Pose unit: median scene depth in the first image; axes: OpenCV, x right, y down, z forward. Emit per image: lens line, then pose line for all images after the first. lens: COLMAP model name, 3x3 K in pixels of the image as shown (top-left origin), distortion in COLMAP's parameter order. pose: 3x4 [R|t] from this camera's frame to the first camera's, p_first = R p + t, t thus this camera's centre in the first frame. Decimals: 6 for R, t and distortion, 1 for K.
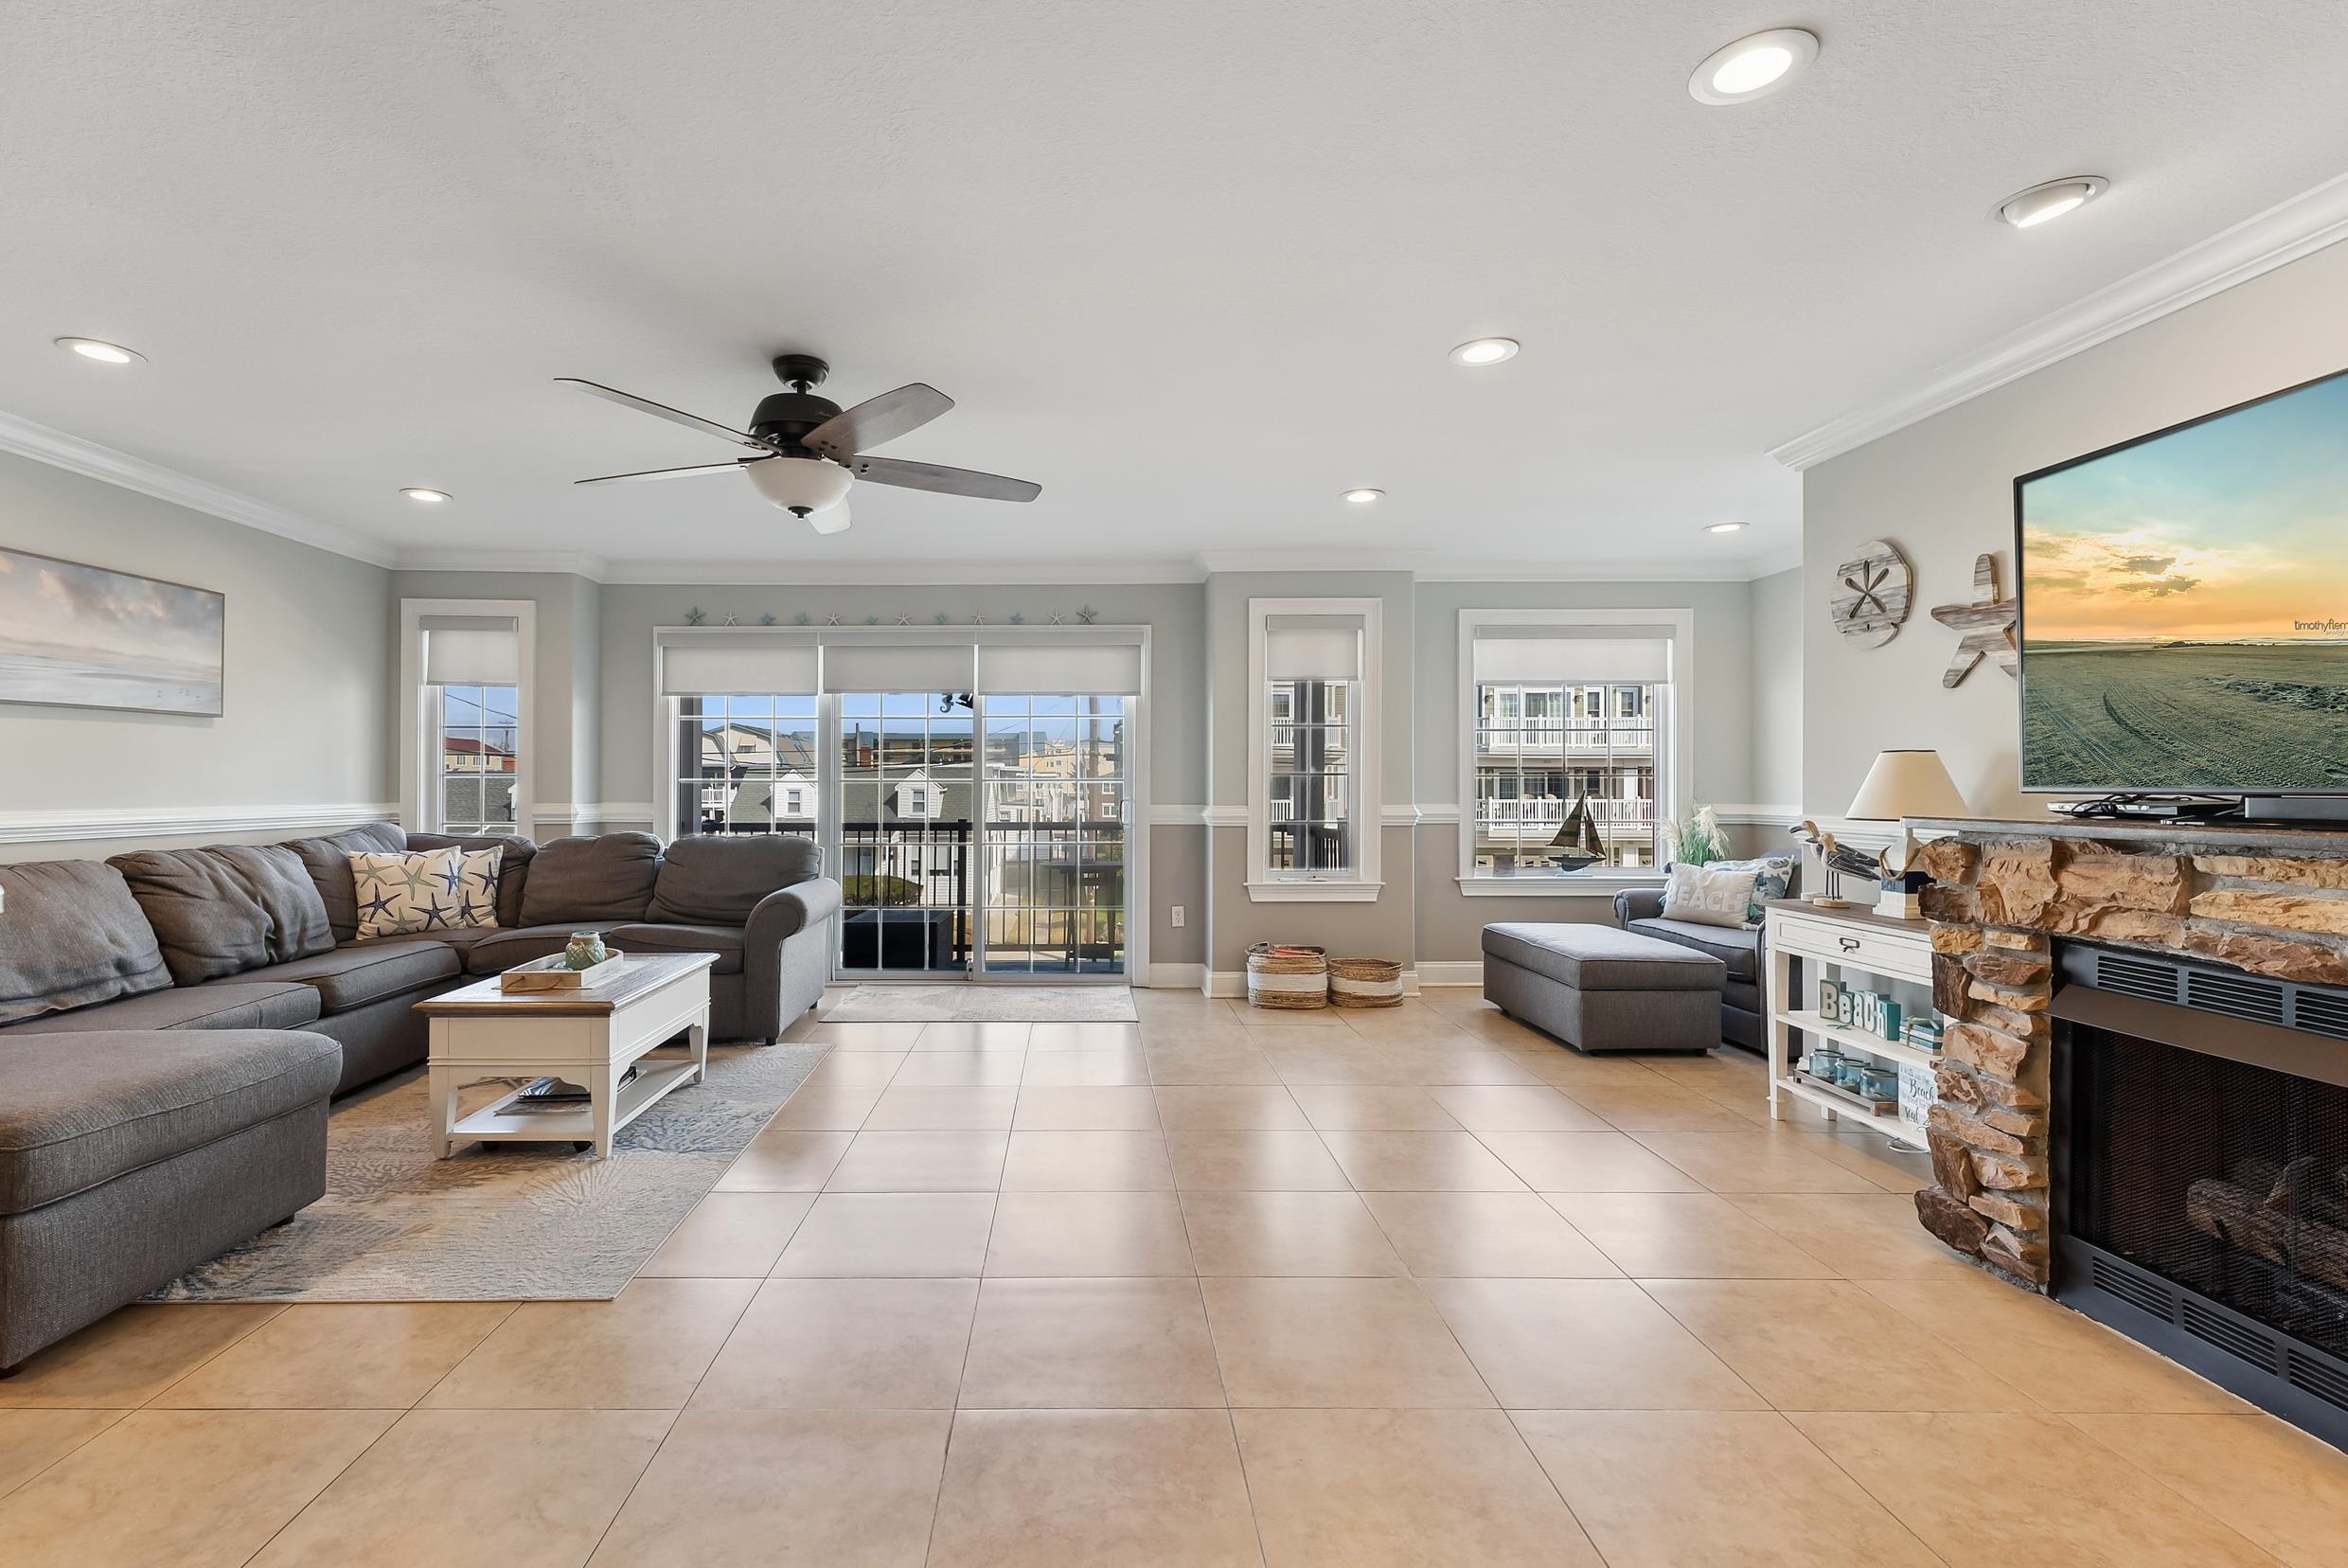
lens RADIAL K [[1037.1, 0, 1069.1], [0, 1037.1, 782.4], [0, 0, 1]] dist [0.000662, -0.000104]
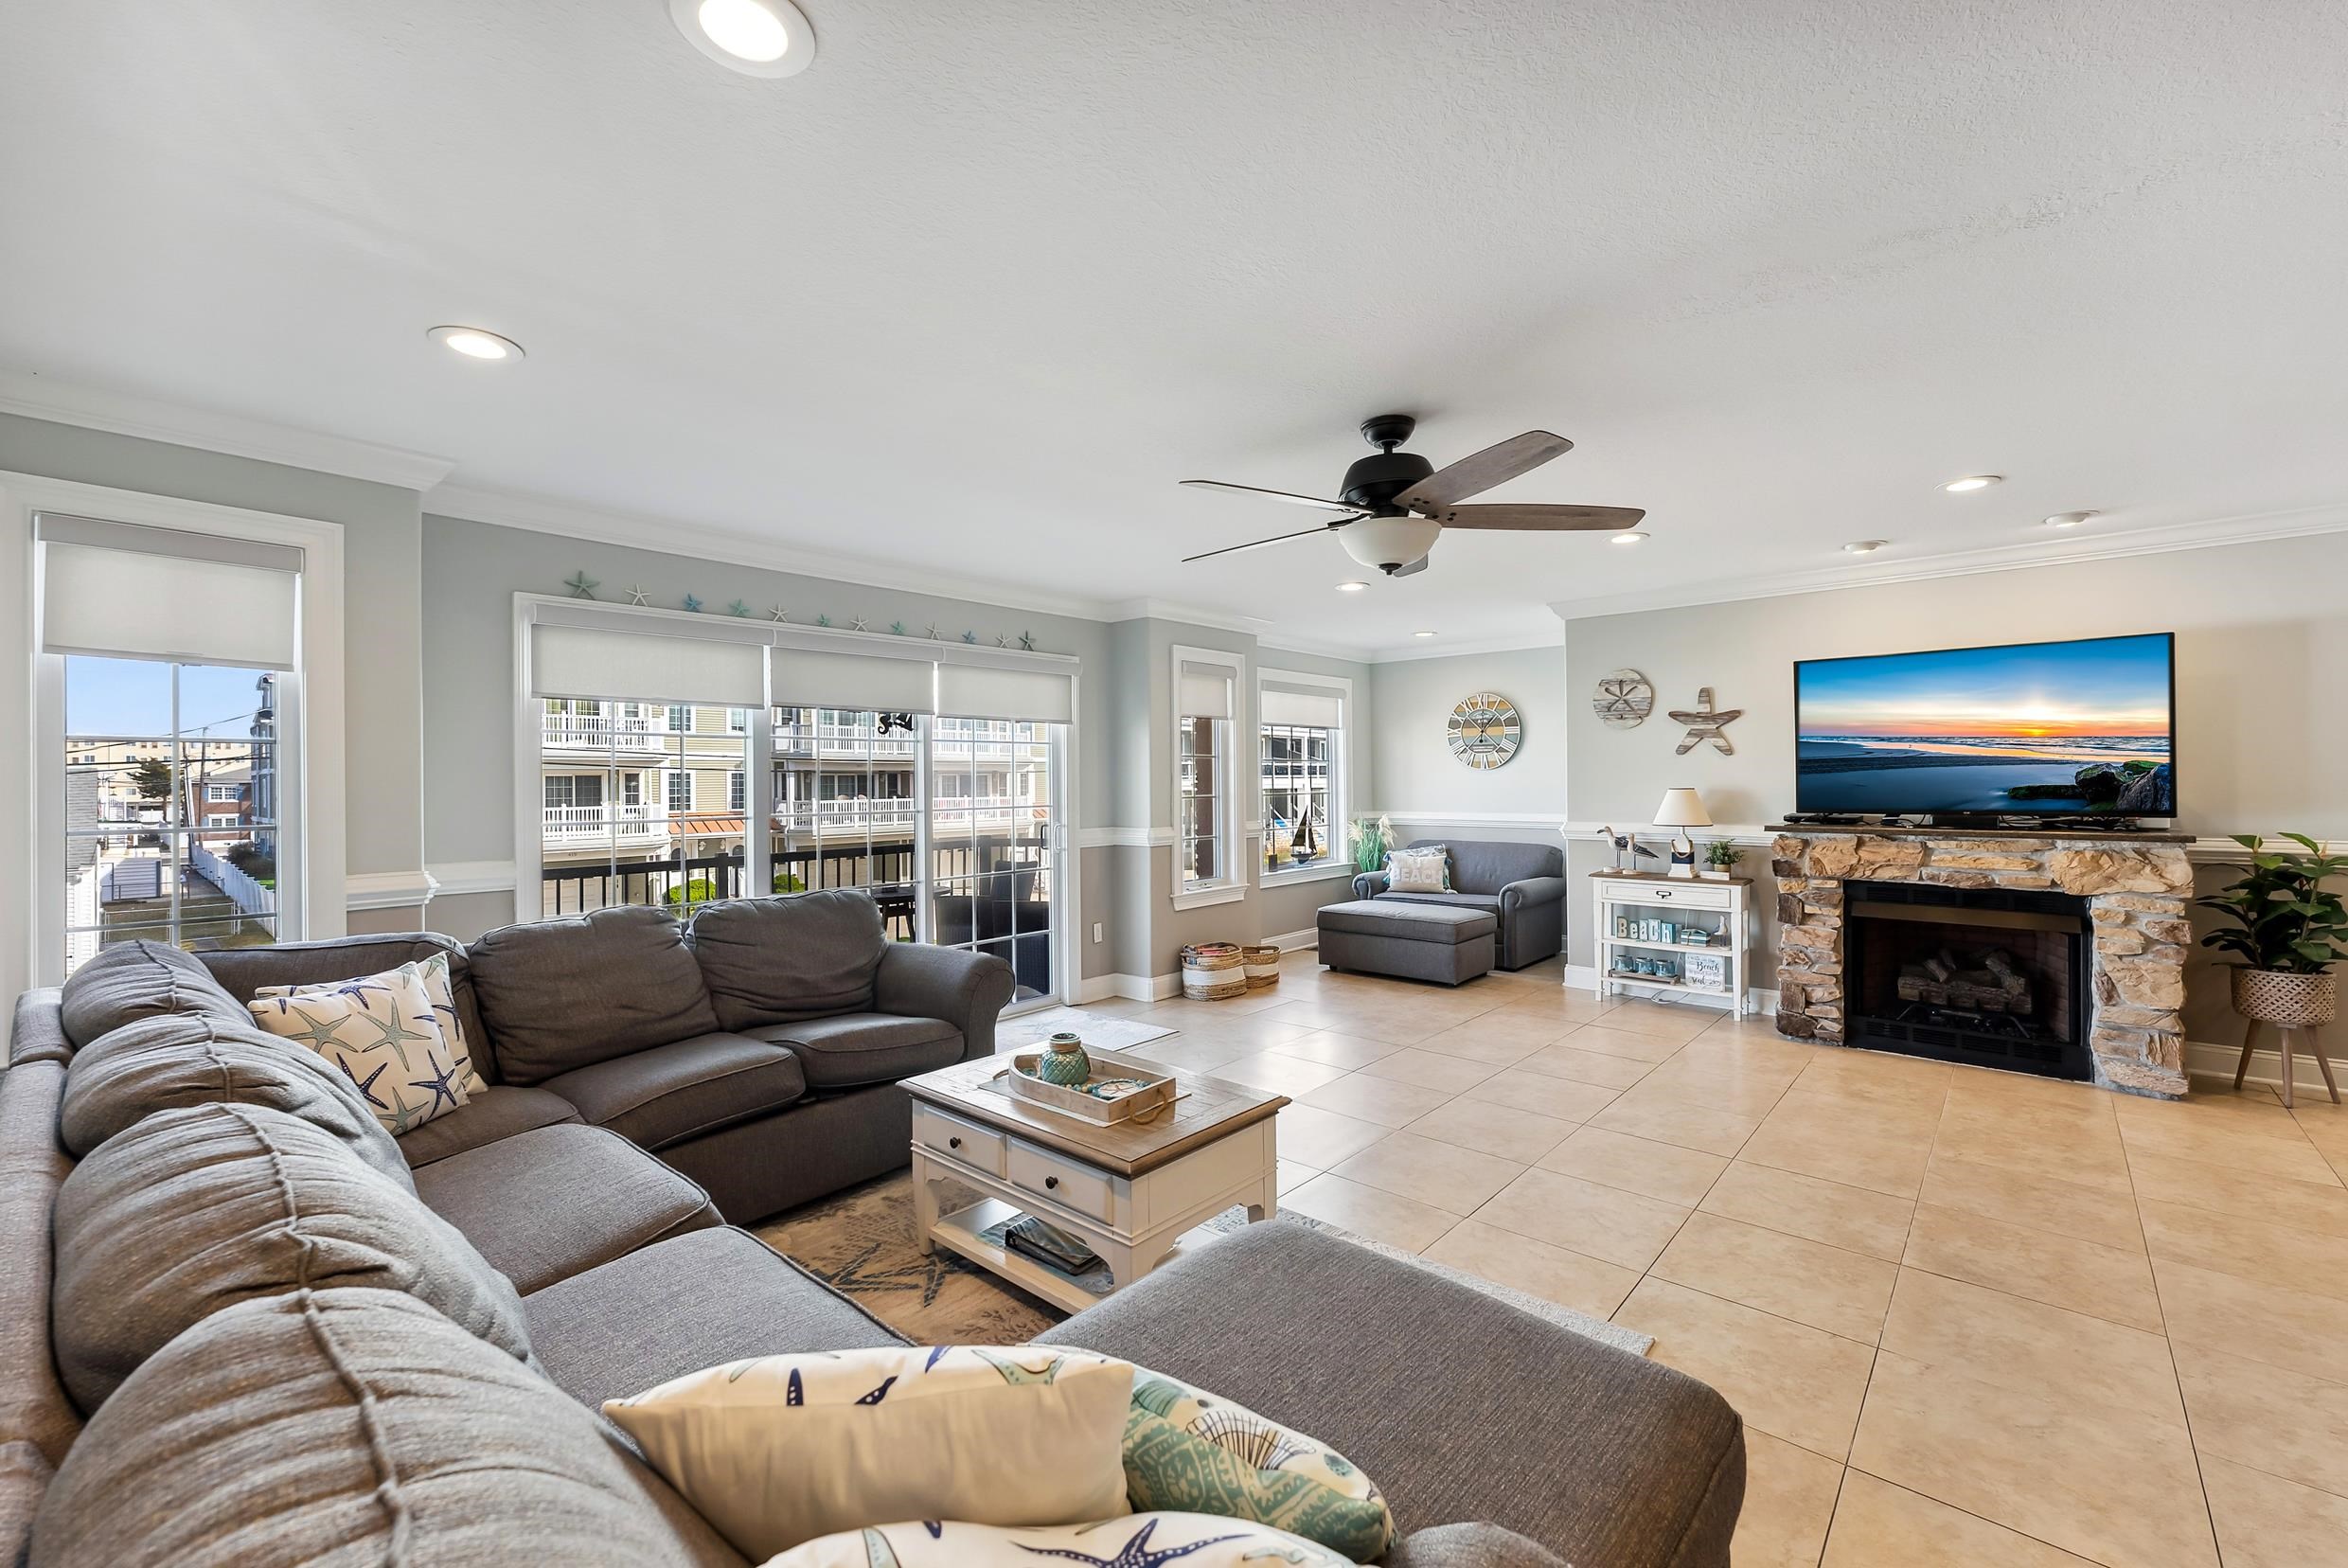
lens RADIAL K [[973.4, 0, 1168.8], [0, 973.4, 773.3], [0, 0, 1]] dist [0.000673, 0.000460]
pose [[0.658500, -0.001914, 0.752578, -0.821038], [0.007041, 0.999969, -0.003618, -0.041803], [-0.752548, 0.007682, 0.658493, 0.388882]]
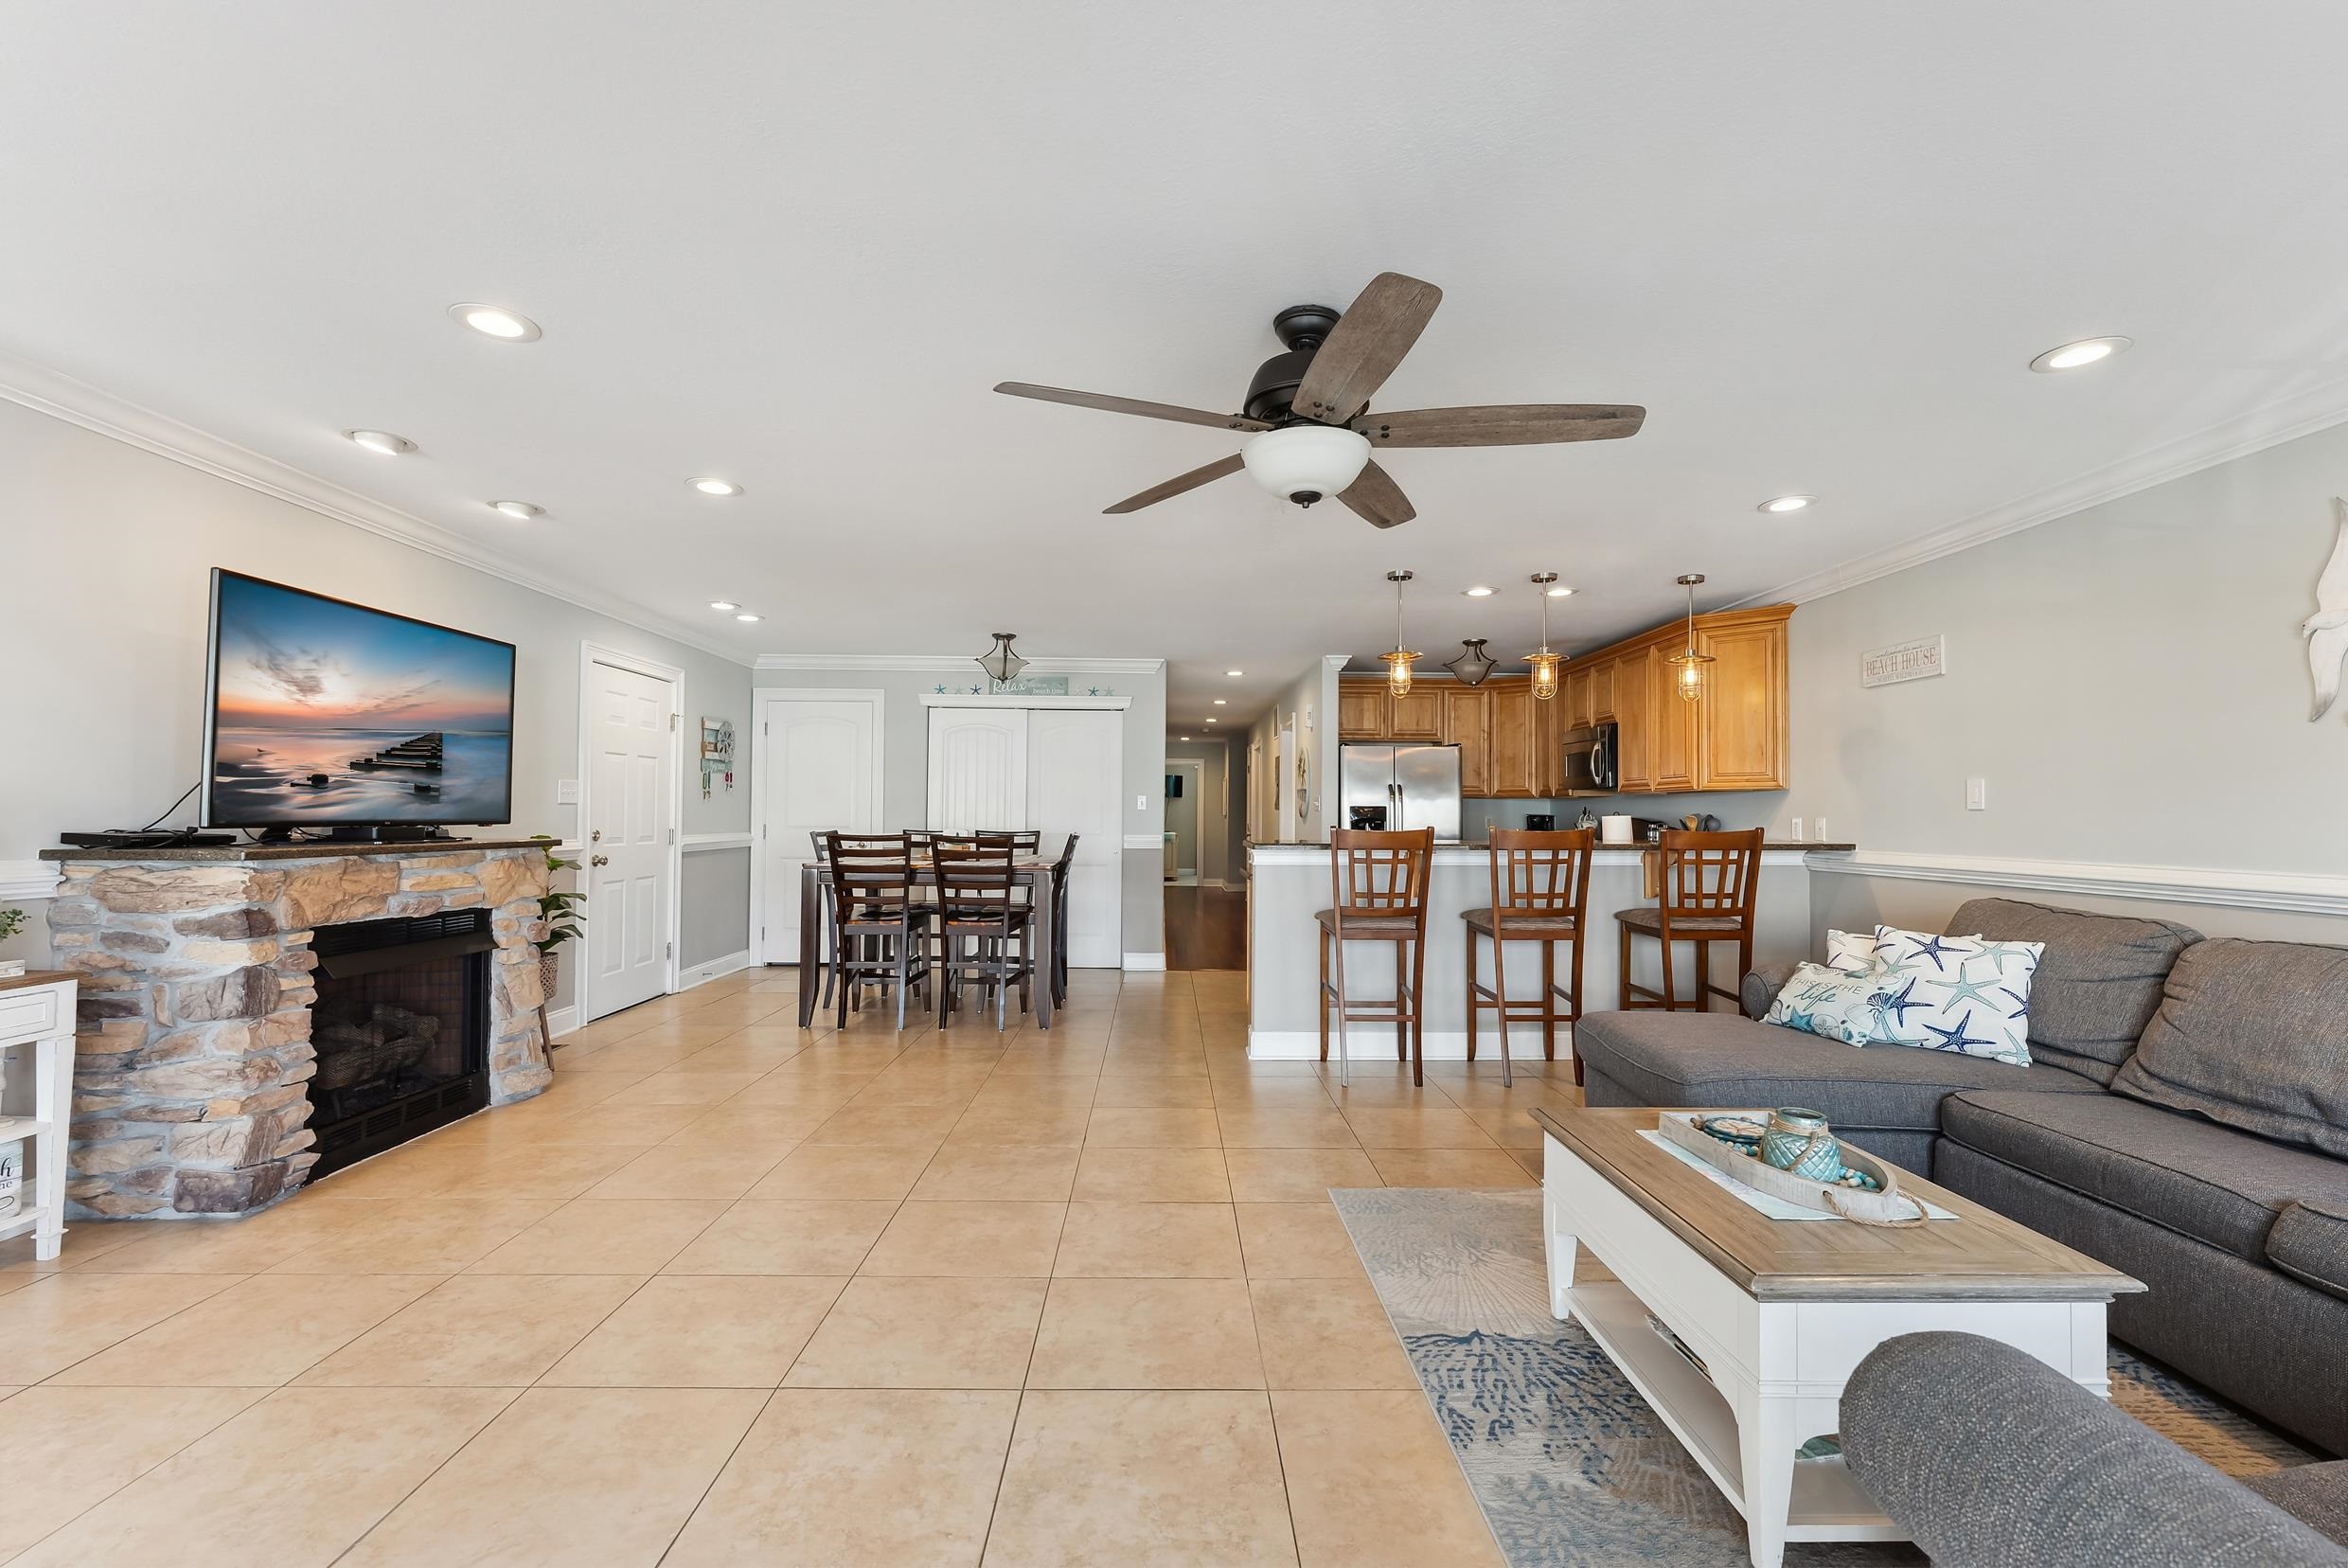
lens RADIAL K [[986.7, 0, 1187.7], [0, 986.7, 793.0], [0, 0, 1]] dist [0.013940, -0.005189]
pose [[-0.999356, -0.008445, -0.034872, -0.105327], [-0.007509, 0.999610, -0.026896, -0.005945], [0.035085, -0.026617, -0.999030, 1.290720]]
